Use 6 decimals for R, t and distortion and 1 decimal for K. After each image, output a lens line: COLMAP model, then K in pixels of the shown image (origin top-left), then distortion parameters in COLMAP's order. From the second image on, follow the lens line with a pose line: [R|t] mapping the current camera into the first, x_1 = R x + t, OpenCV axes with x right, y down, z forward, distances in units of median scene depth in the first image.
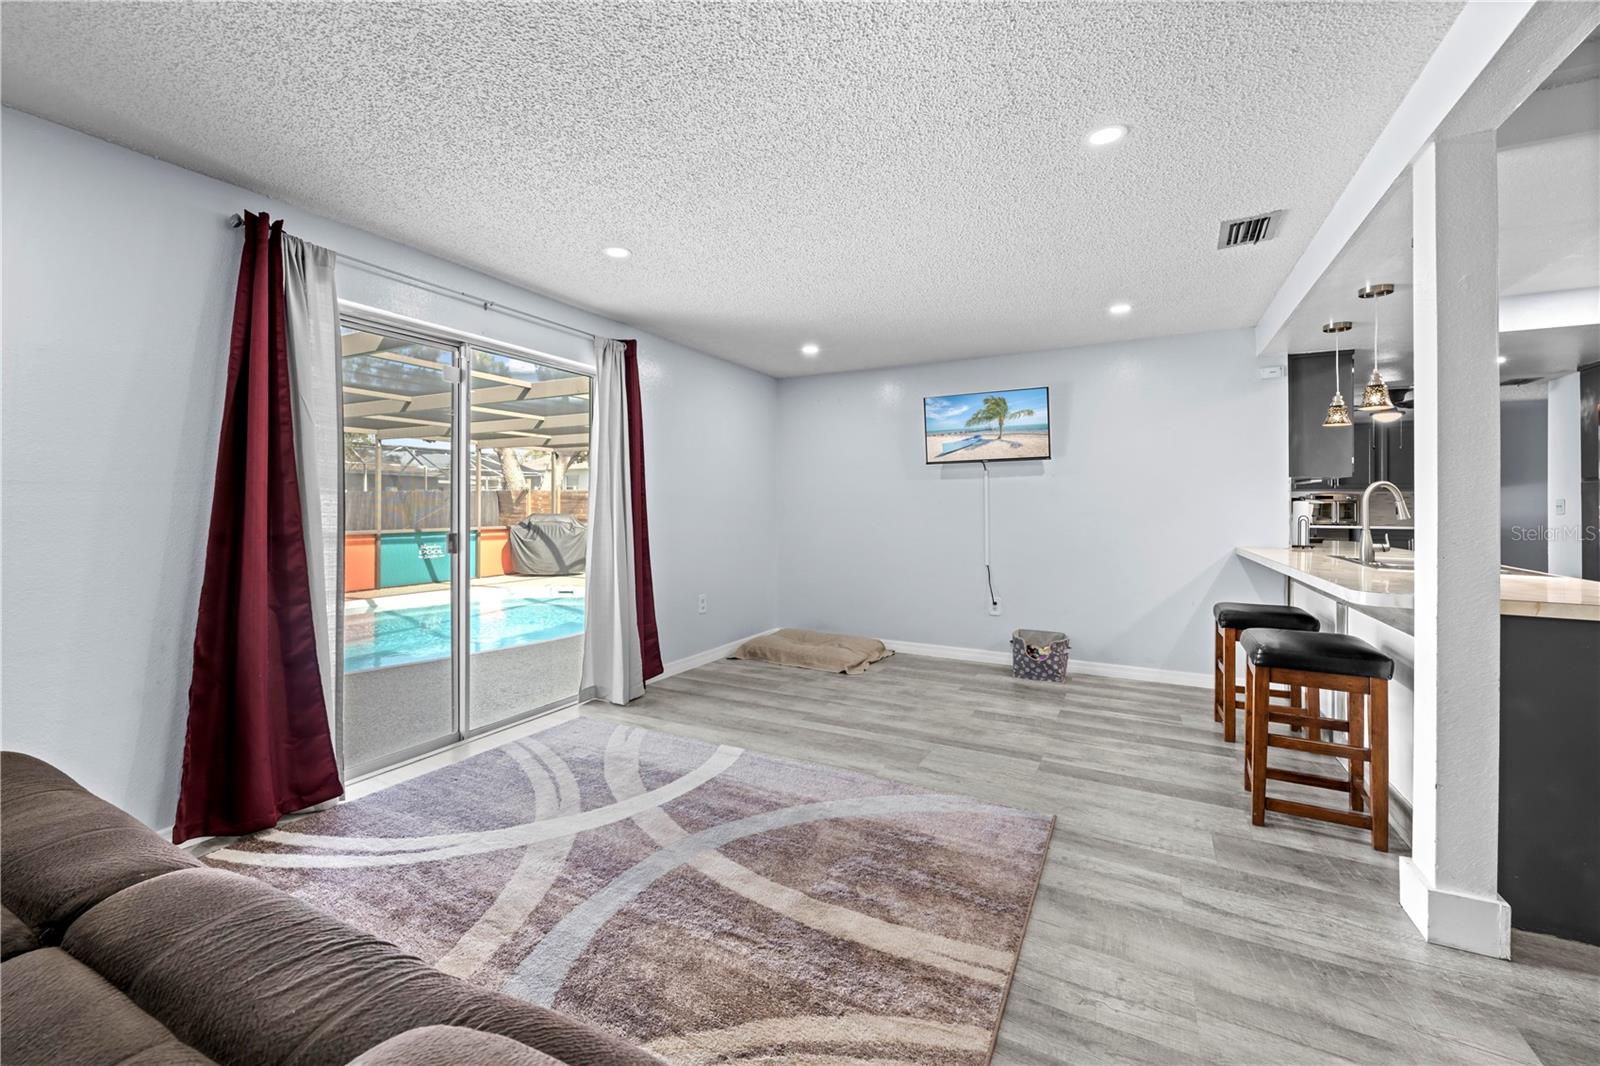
lens RADIAL K [[646.5, 0, 795.1], [0, 646.5, 507.2], [0, 0, 1]] dist [-0.000766, 0.000064]
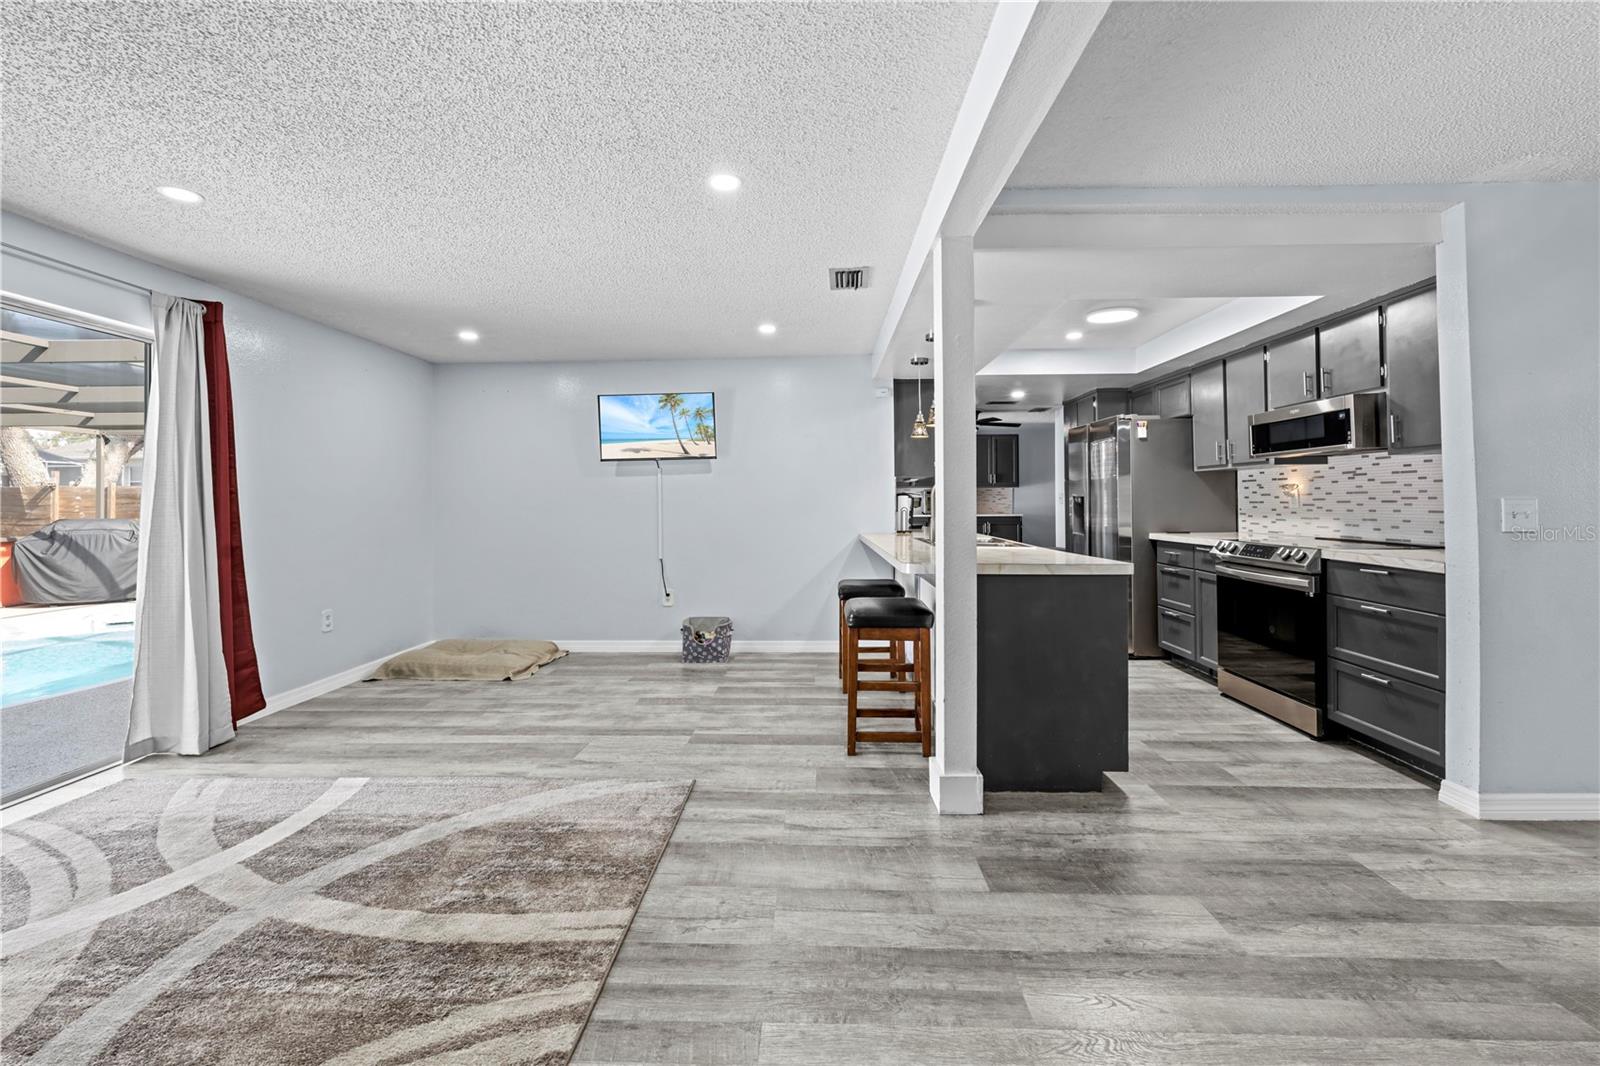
lens RADIAL K [[648.7, 0, 800.4], [0, 648.7, 496.4], [0, 0, 1]] dist [-0.000636, 0.000067]
pose [[0.896066, -0.006610, 0.443872, 0.063653], [0.011554, 0.999898, -0.008434, 0.000580], [-0.443771, 0.012686, 0.896050, -0.075575]]
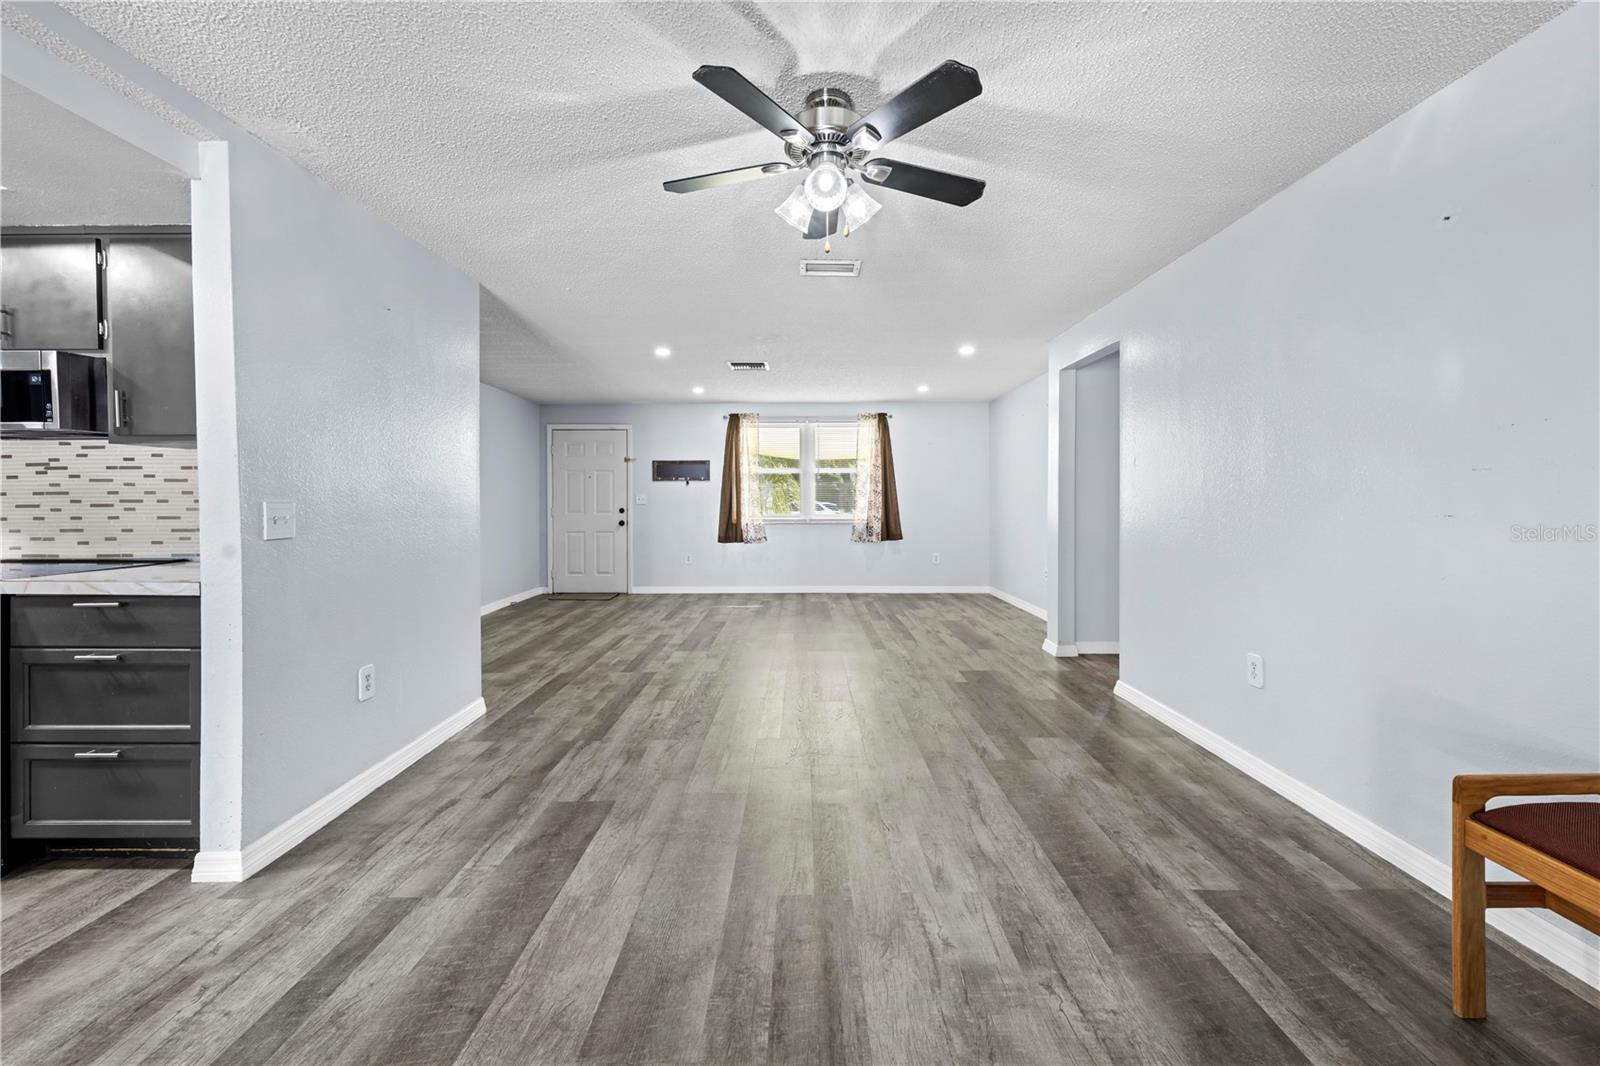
lens RADIAL K [[649.0, 0, 801.8], [0, 649.0, 503.6], [0, 0, 1]] dist [-0.000136, 0.000113]
pose [[-0.470915, -0.009910, 0.882123, 0.313787], [0.002385, 0.999919, 0.012506, 0.000600], [-0.882175, 0.007993, -0.470854, 0.084282]]
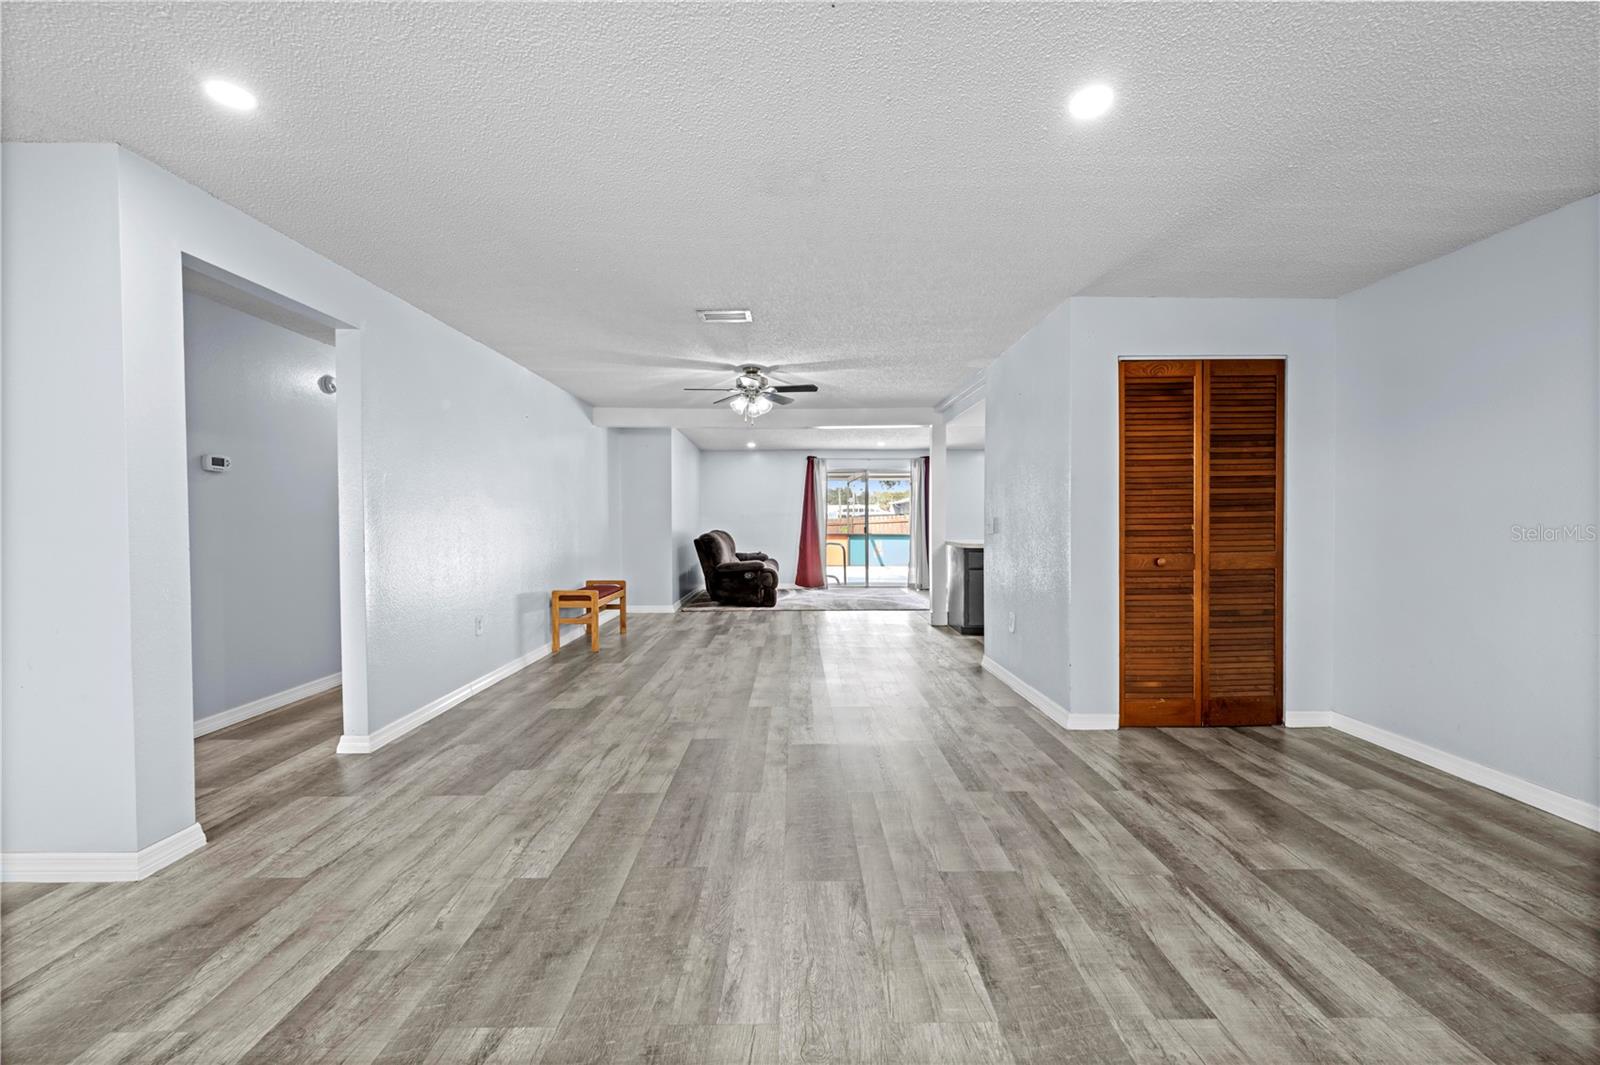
lens RADIAL K [[638.0, 0, 799.9], [0, 638.0, 529.6], [0, 0, 1]] dist [-0.001294, 0.000254]
pose [[0.477464, 0.007608, -0.878618, 2.589706], [0.004705, 0.999926, 0.011215, 0.017286], [0.878639, -0.009488, 0.477393, -1.026402]]
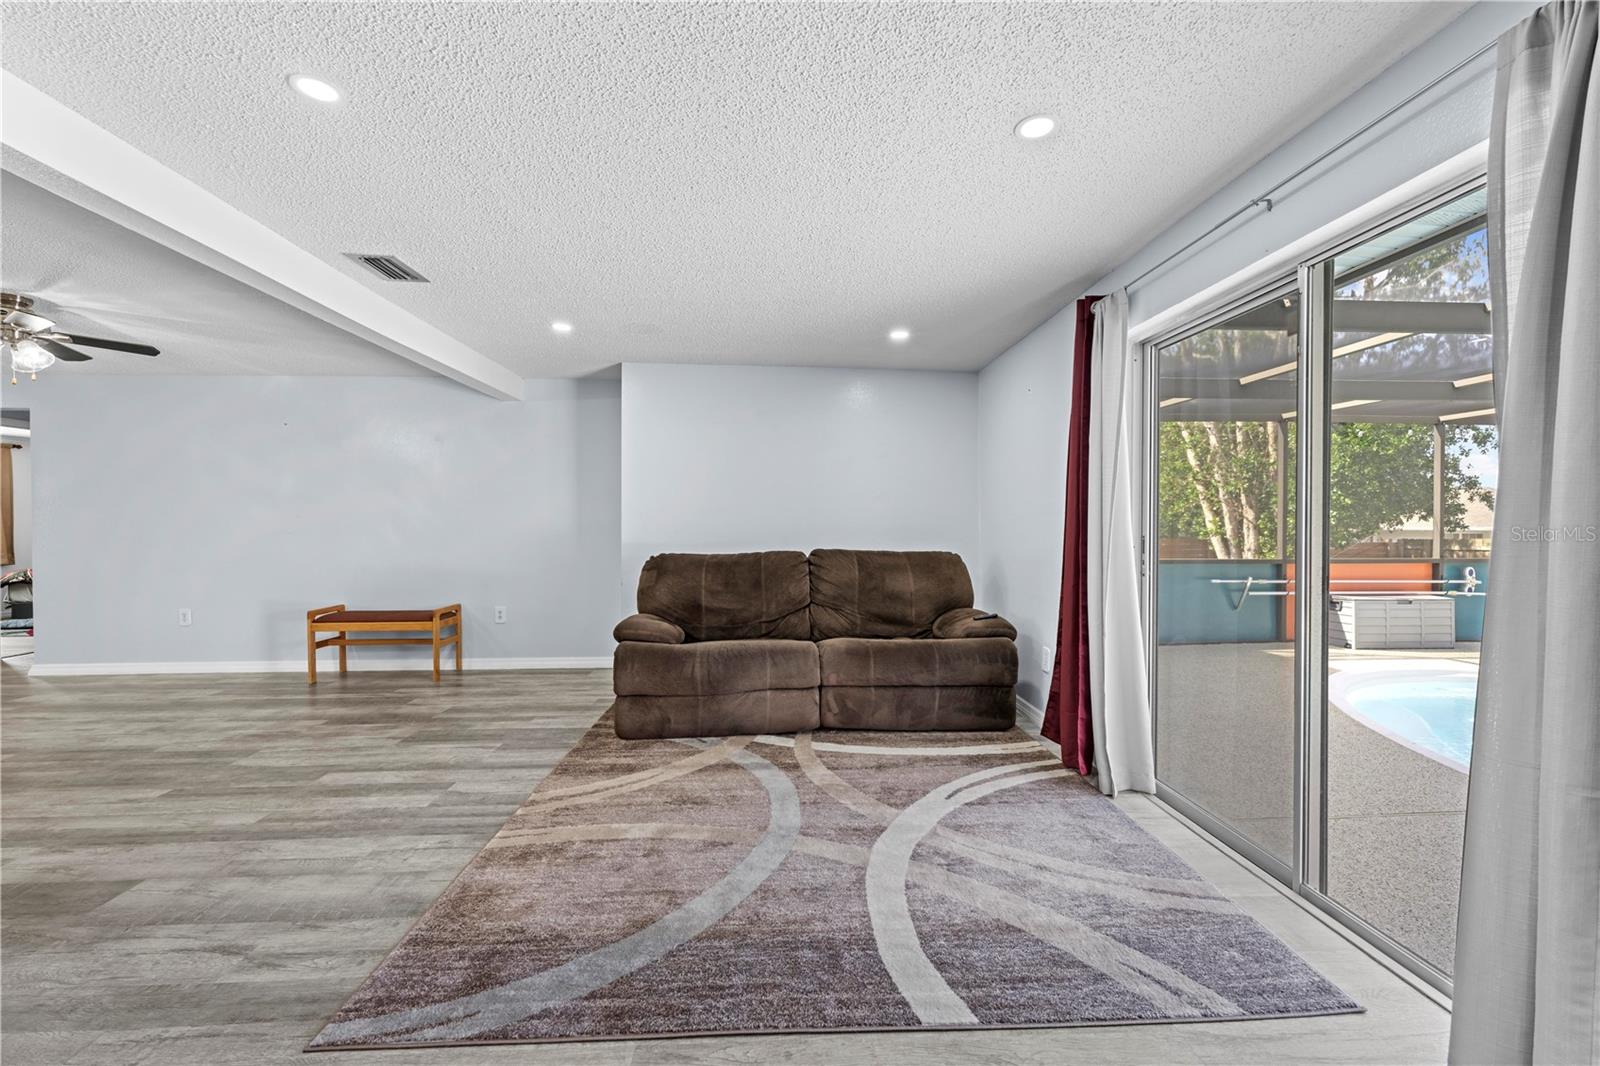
lens RADIAL K [[639.5, 0, 796.9], [0, 639.5, 537.1], [0, 0, 1]] dist [-0.000345, 0.000078]
pose [[-0.860308, 0.006251, -0.509736, 0.271327], [-0.001845, 0.999880, 0.015376, 0.003026], [0.509771, 0.014168, -0.860194, 1.496323]]
